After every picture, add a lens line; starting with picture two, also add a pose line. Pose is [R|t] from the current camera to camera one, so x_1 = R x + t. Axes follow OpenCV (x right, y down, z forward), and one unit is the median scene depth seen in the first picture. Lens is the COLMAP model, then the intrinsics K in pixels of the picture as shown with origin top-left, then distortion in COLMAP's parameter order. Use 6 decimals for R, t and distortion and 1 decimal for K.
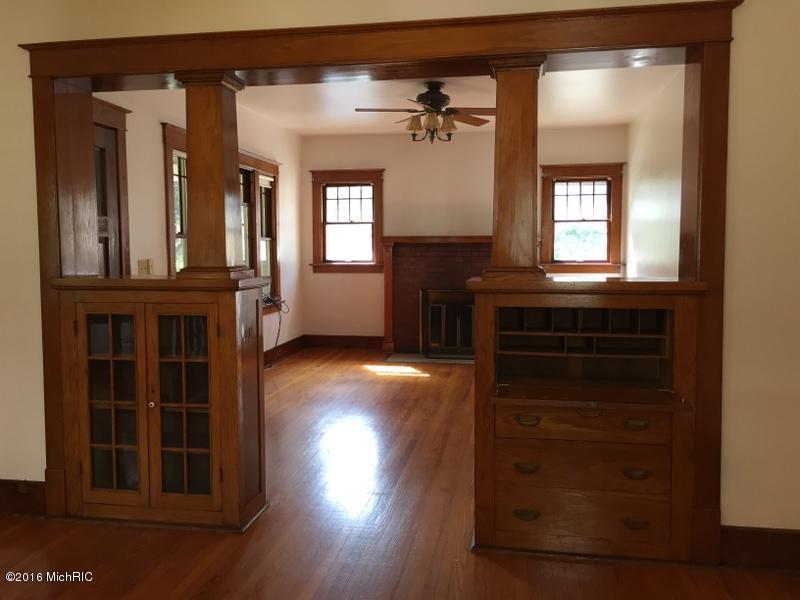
lens RADIAL K [[681.1, 0, 398.1], [0, 681.1, 294.3], [0, 0, 1]] dist [0.072562, -0.095567]
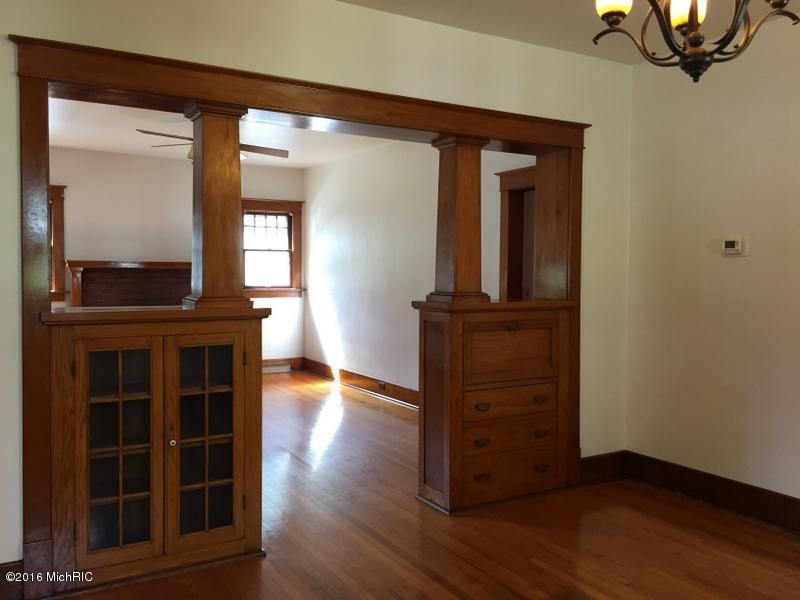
lens RADIAL K [[681.1, 0, 395.7], [0, 681.1, 295.2], [0, 0, 1]] dist [0.072562, -0.095567]
pose [[0.762110, -0.015368, 0.647265, -0.312582], [0.037332, 0.999098, -0.020234, -0.005069], [-0.646370, 0.039585, 0.761997, 0.031066]]
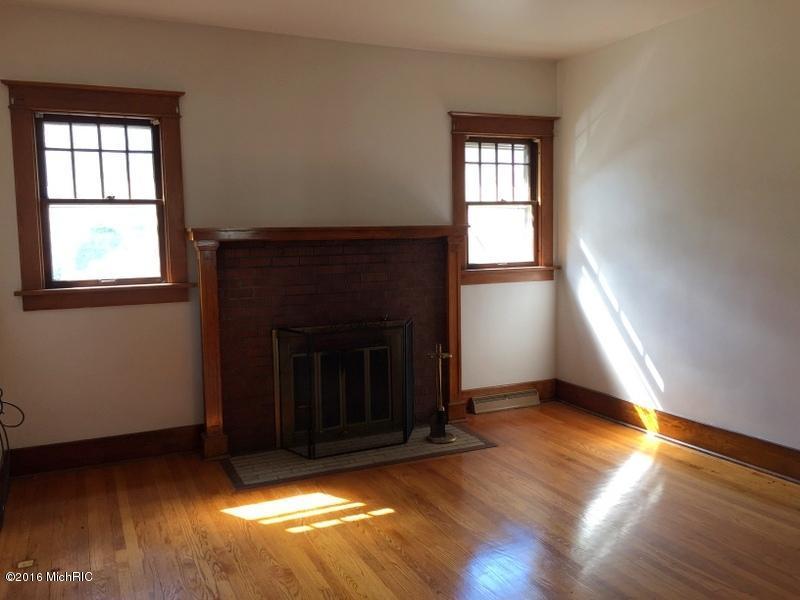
lens RADIAL K [[681.1, 0, 398.4], [0, 681.1, 294.9], [0, 0, 1]] dist [0.072562, -0.095567]
pose [[0.818977, -0.063622, 0.570289, -0.207698], [0.057980, 0.997923, 0.028066, -0.046636], [-0.570890, 0.010080, 0.820965, 0.558338]]
